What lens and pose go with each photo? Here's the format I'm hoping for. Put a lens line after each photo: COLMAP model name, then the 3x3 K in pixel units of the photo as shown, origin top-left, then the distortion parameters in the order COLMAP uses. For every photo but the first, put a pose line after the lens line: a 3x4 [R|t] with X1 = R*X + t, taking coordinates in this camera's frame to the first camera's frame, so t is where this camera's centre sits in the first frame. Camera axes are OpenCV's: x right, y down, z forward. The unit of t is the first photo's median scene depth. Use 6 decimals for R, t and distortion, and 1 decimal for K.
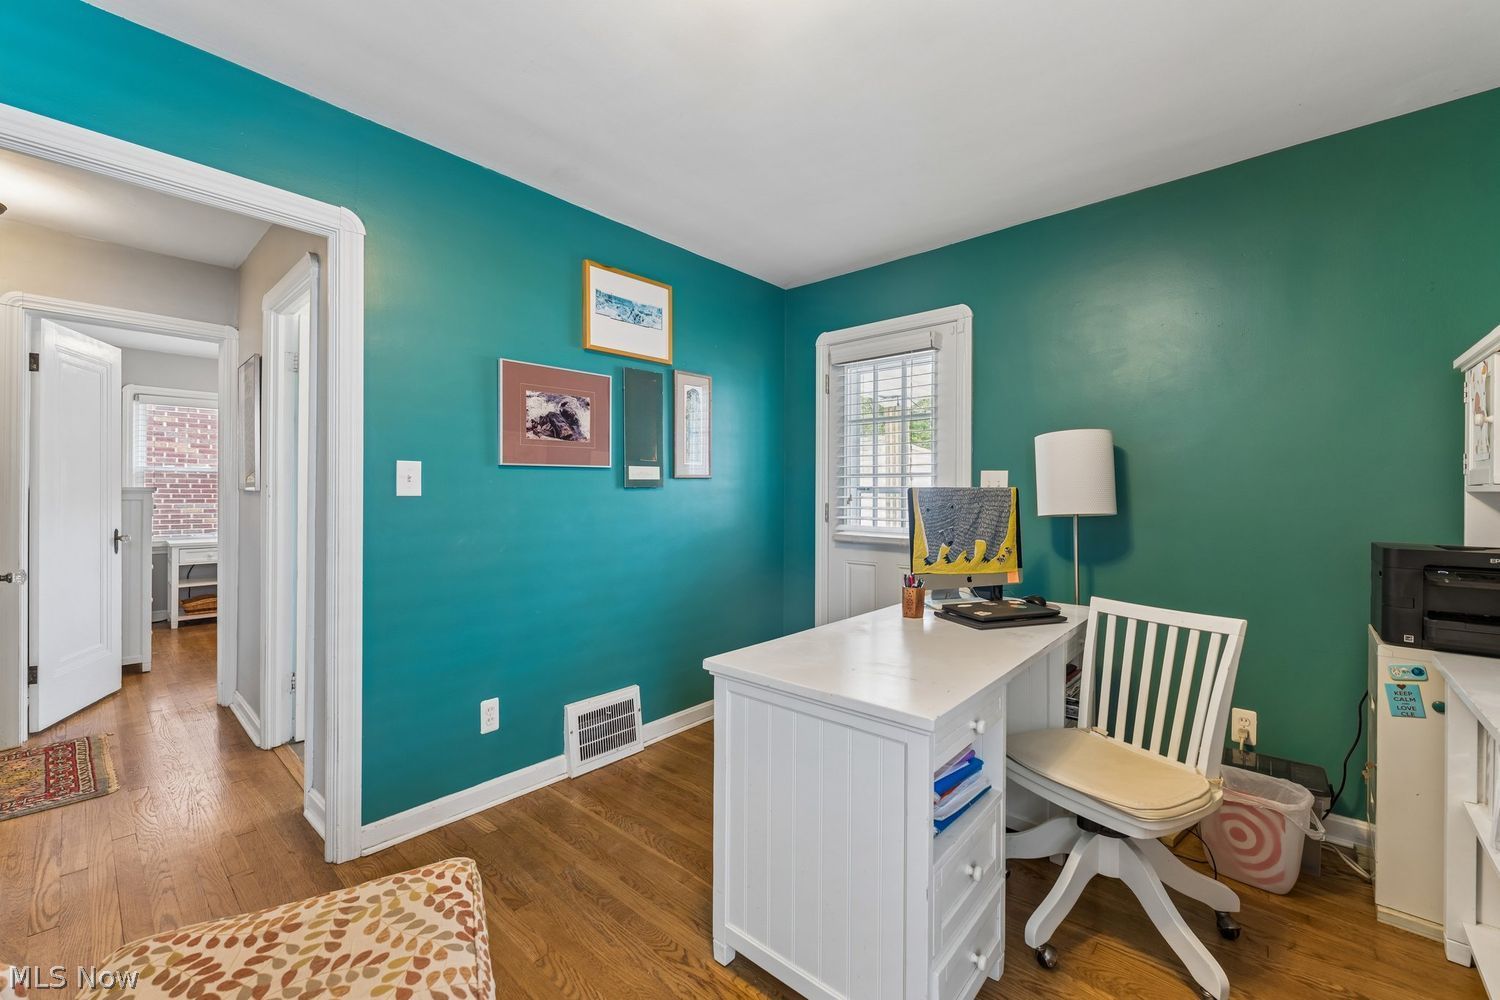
lens RADIAL K [[600.6, 0, 749.3], [0, 600.6, 493.2], [0, 0, 1]] dist [-0.003301, 0.000469]
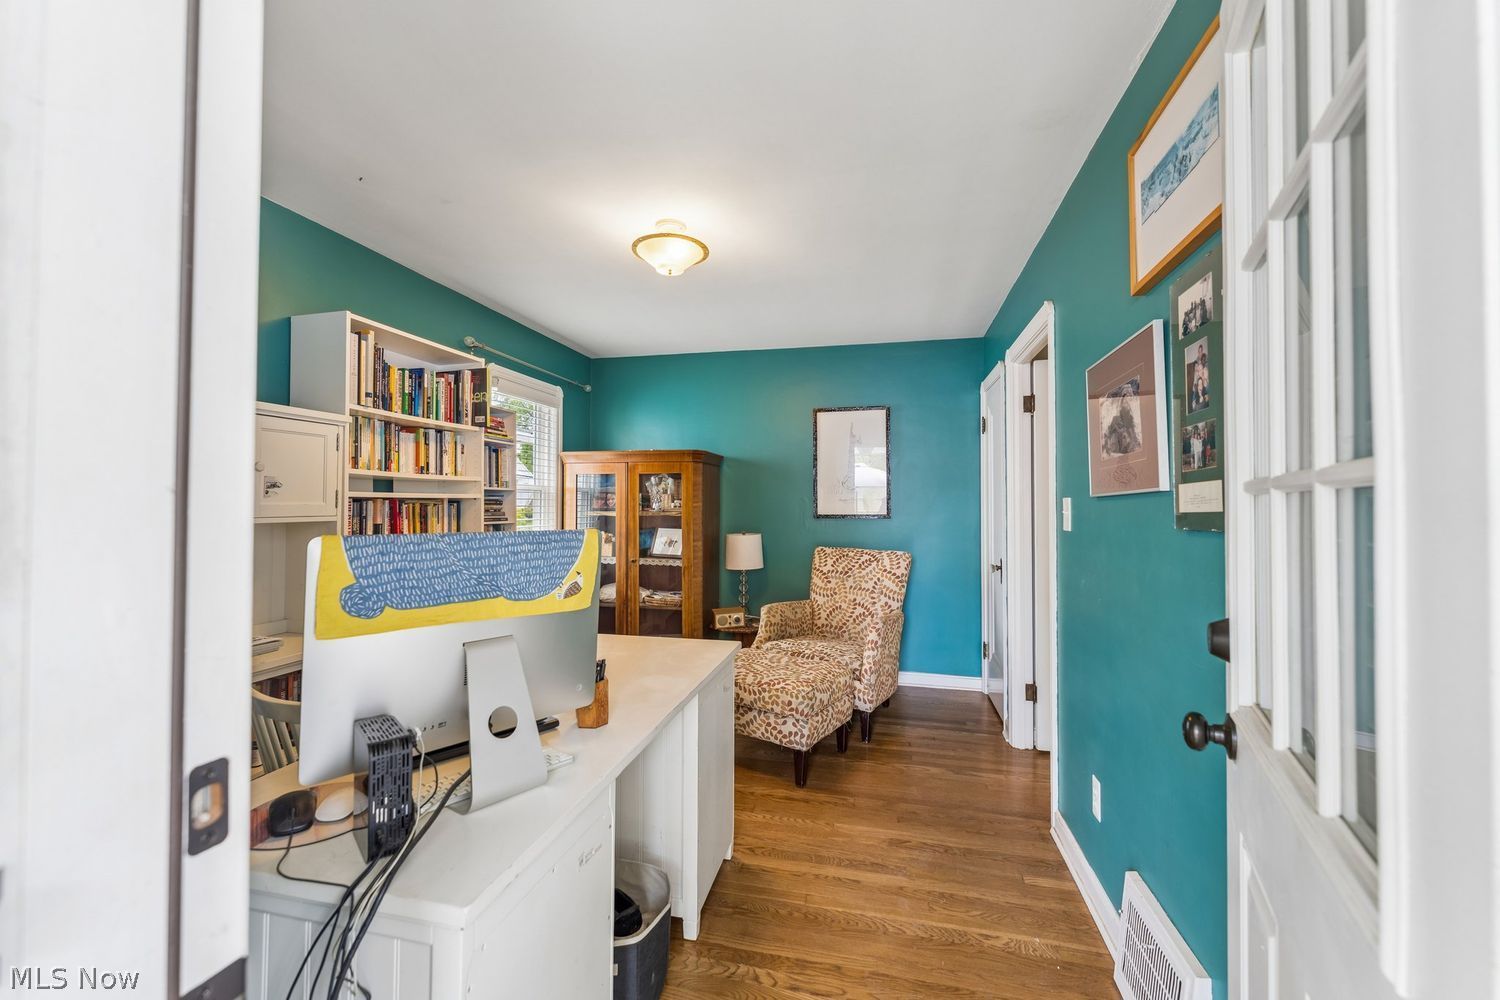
lens RADIAL K [[600.6, 0, 746.2], [0, 600.6, 499.7], [0, 0, 1]] dist [-0.003301, 0.000469]
pose [[-0.878931, -0.012978, -0.476773, 0.819657], [-0.009062, 0.999904, -0.010512, -0.065540], [0.476864, -0.004919, -0.878964, 3.082608]]
